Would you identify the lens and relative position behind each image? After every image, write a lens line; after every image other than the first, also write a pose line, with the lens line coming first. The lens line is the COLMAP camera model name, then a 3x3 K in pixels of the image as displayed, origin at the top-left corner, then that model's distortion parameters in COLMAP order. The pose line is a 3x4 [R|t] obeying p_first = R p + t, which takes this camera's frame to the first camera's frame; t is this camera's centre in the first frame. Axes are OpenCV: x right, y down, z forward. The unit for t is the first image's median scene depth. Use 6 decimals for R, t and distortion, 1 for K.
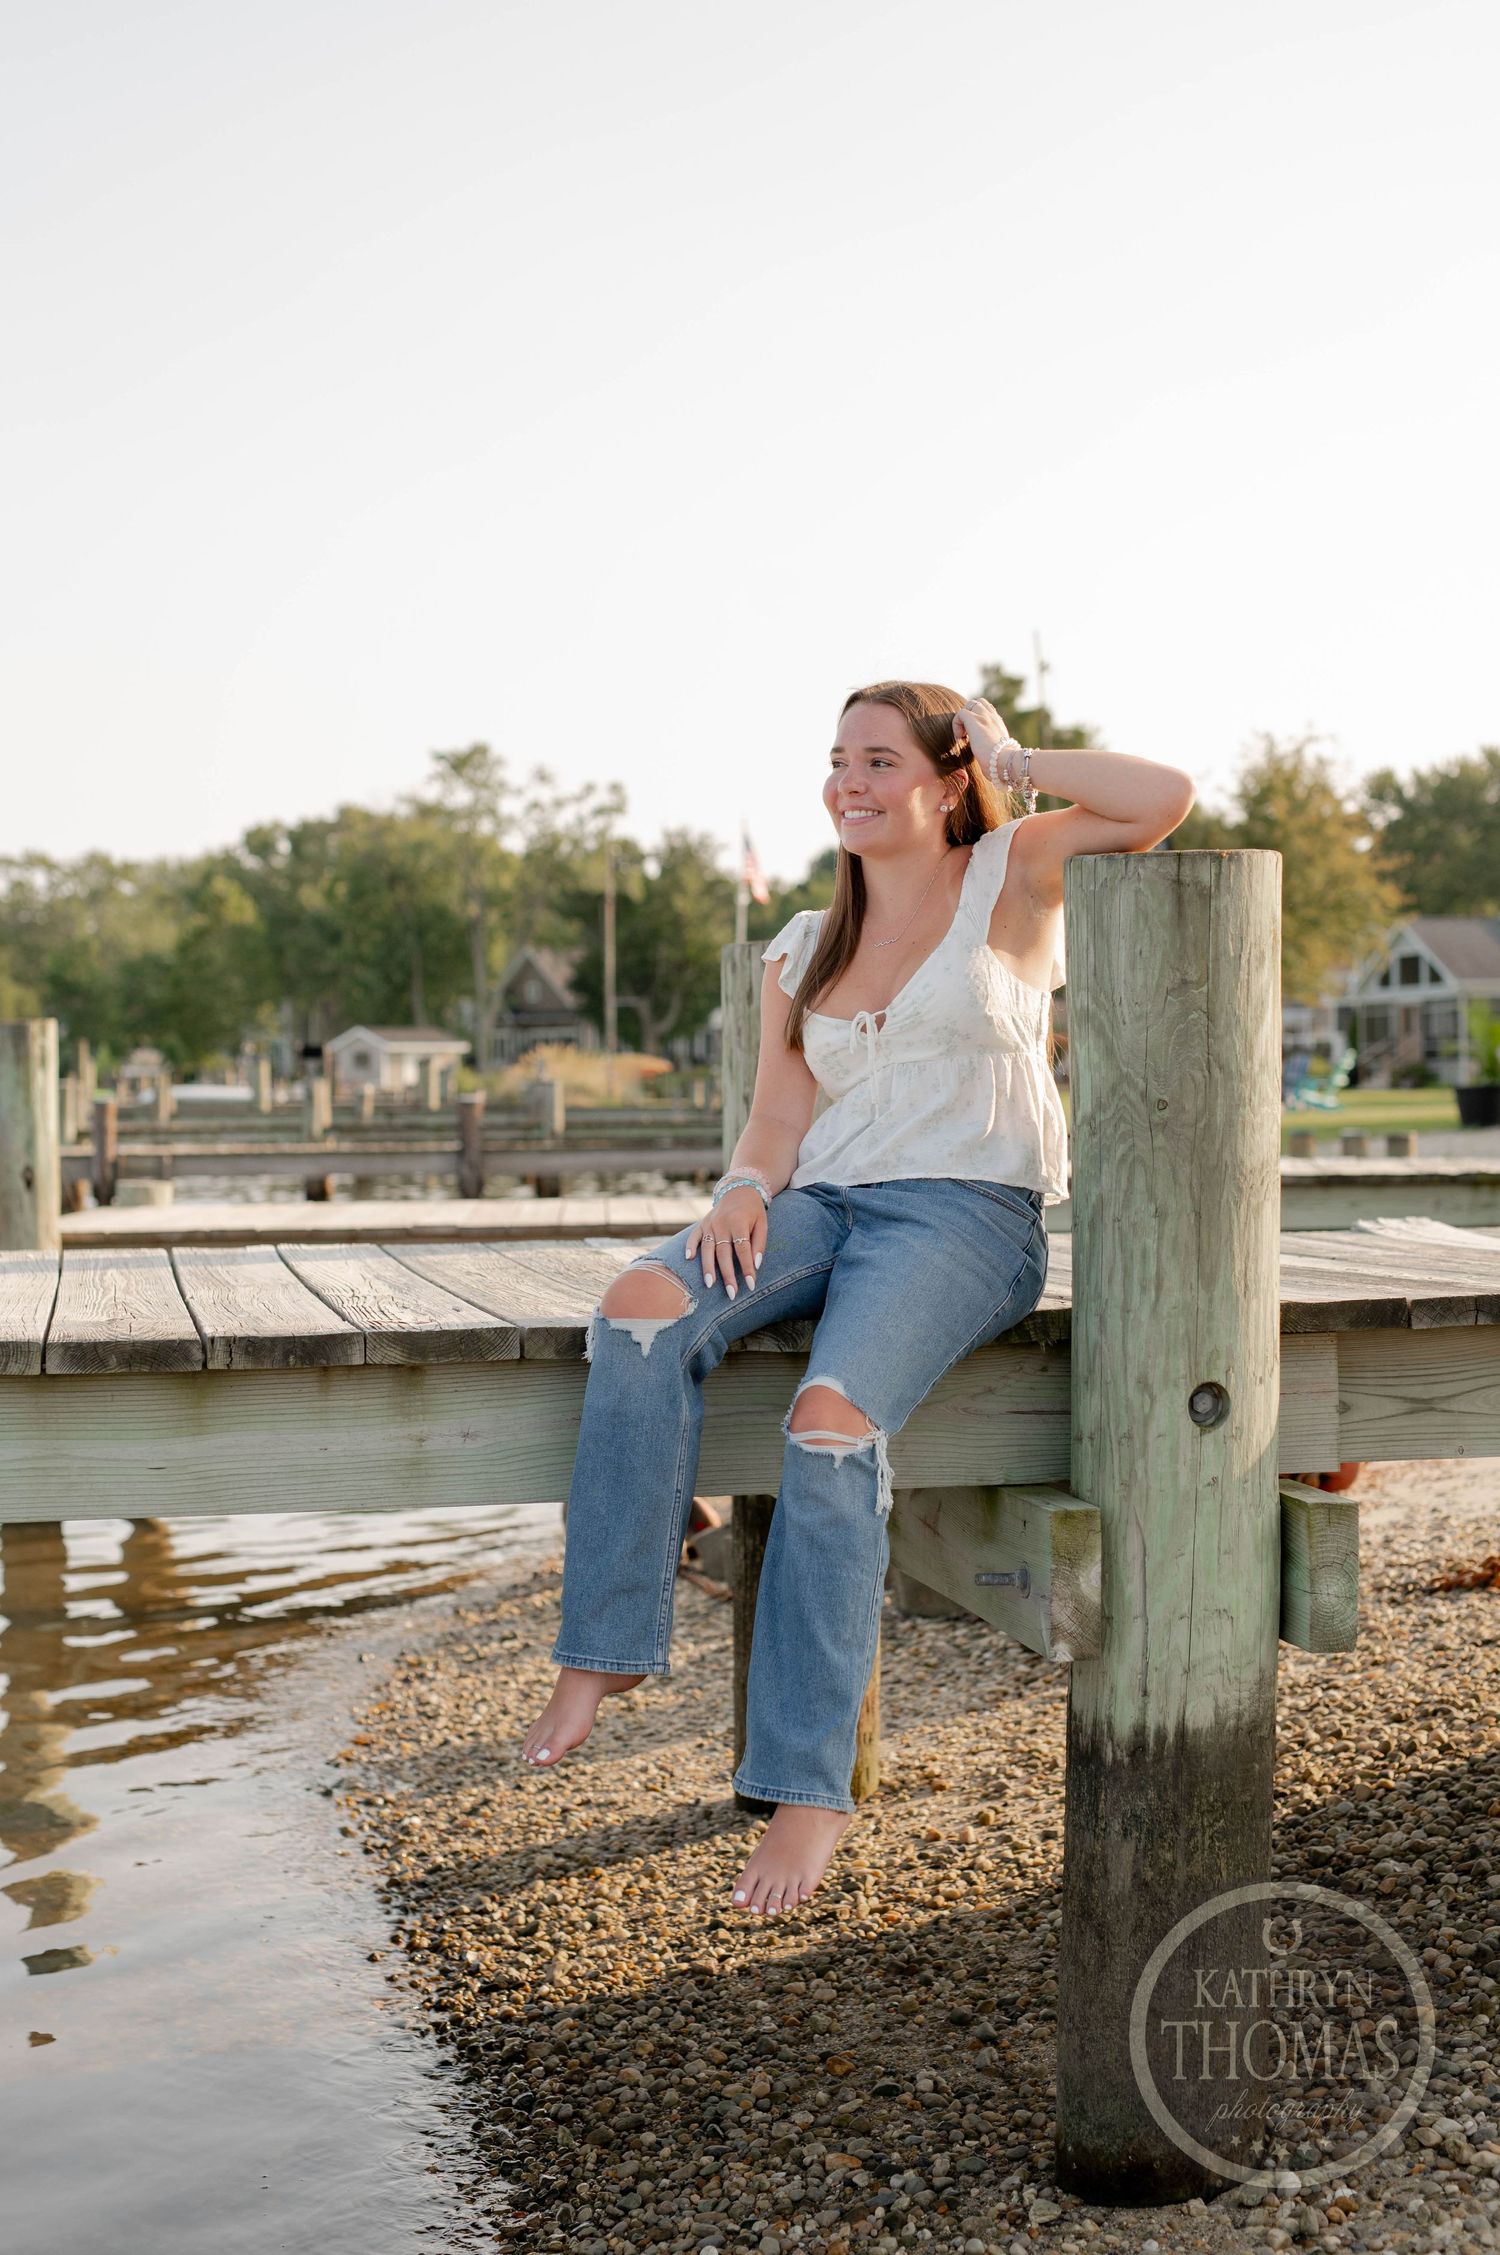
lens RADIAL K [[3249.1, 0, 721.5], [0, 3249.1, 1126.1], [0, 0, 1]] dist [-0.003184, -0.025211]
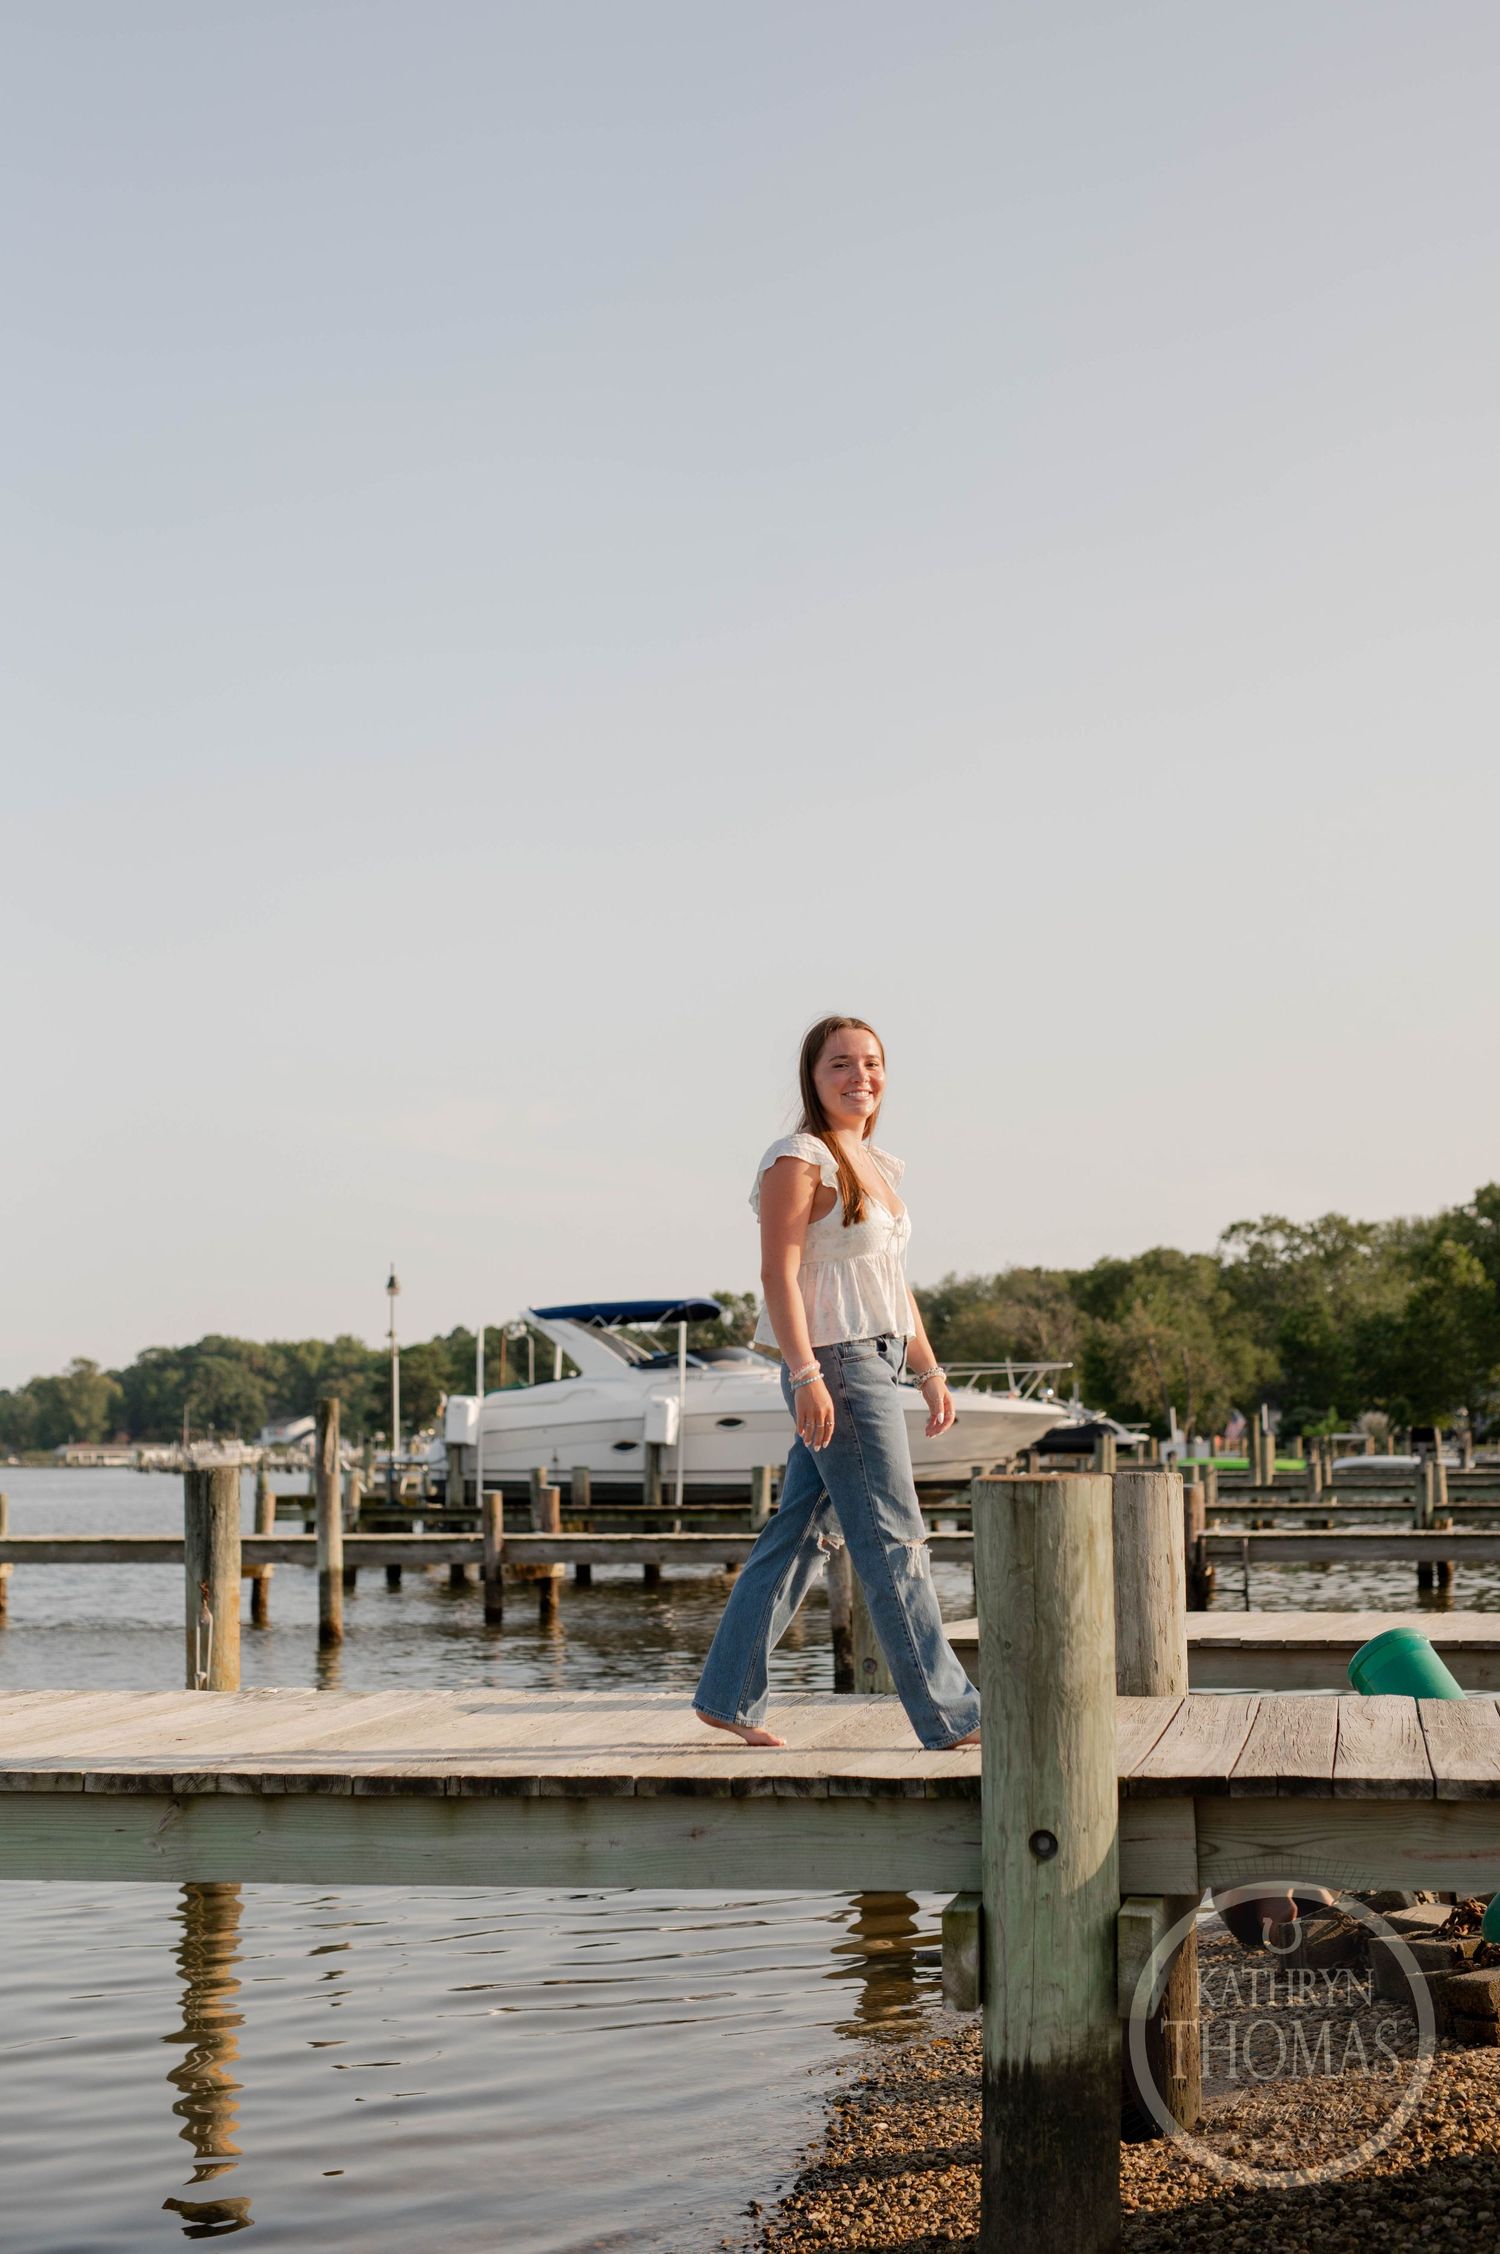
lens RADIAL K [[3191.7, 0, 750.0], [0, 3191.7, 1127.0], [0, 0, 1]] dist [0.009997, 0.033810]
pose [[0.931365, -0.035987, -0.362304, 0.570620], [-0.004416, 0.993913, -0.110076, -0.082344], [0.364060, 0.104121, 0.925537, -0.464655]]
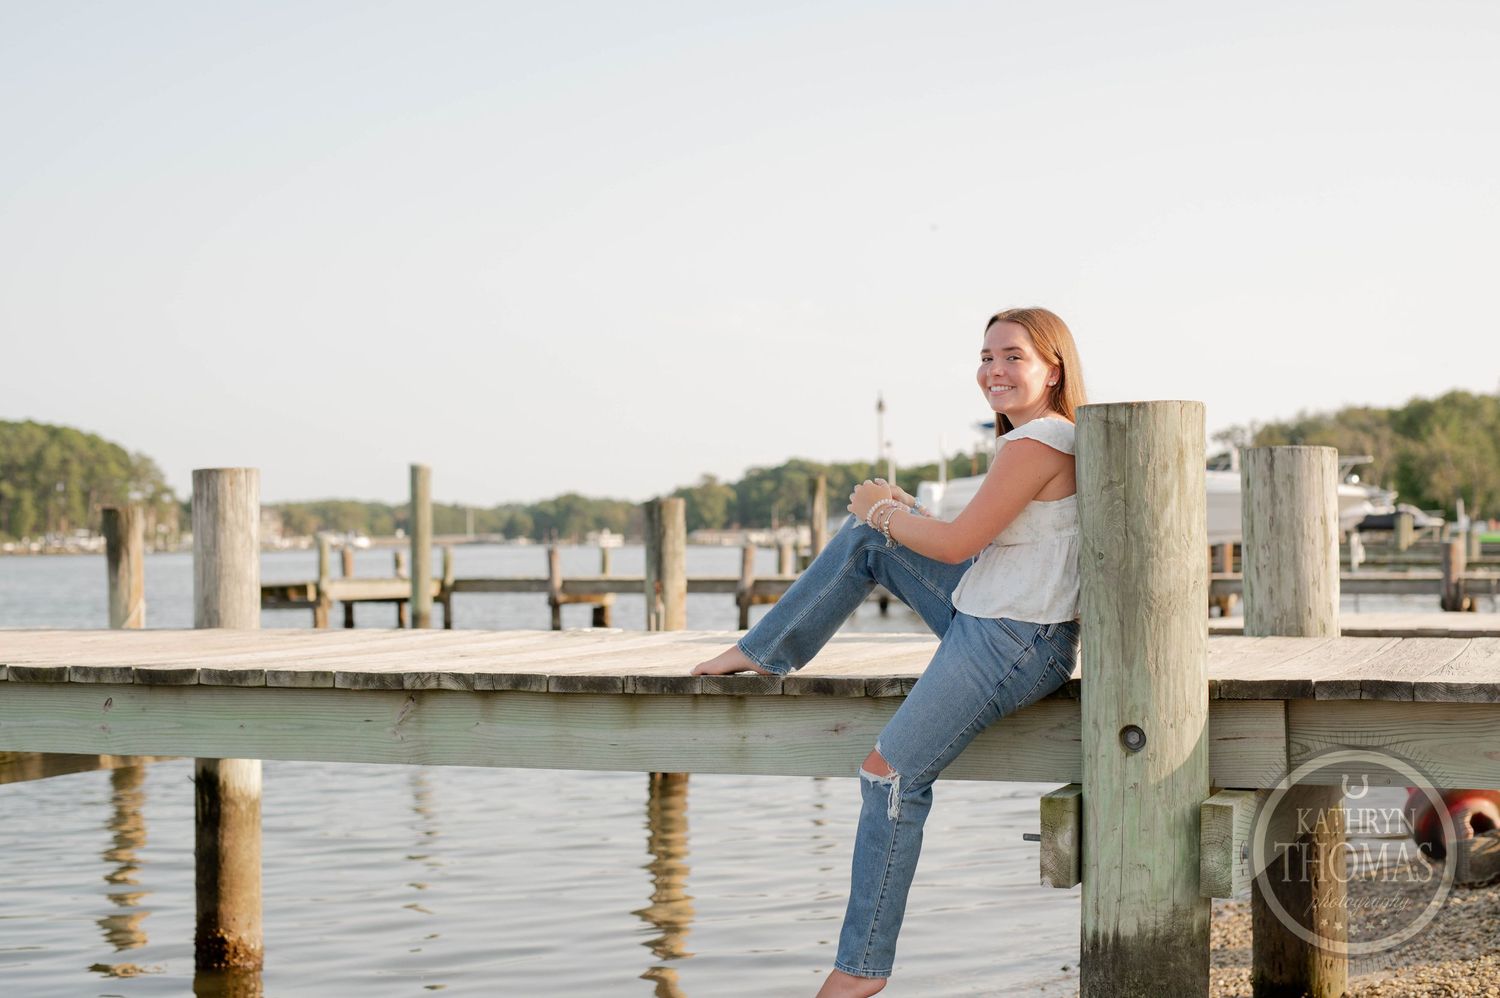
lens RADIAL K [[2199.2, 0, 781.5], [0, 2199.2, 503.2], [0, 0, 1]] dist [-0.014239, 0.047313]
pose [[0.856132, -0.005195, -0.516731, 0.567809], [-0.007400, 0.999724, -0.022312, -0.007162], [0.516705, 0.022926, 0.855857, -0.045390]]
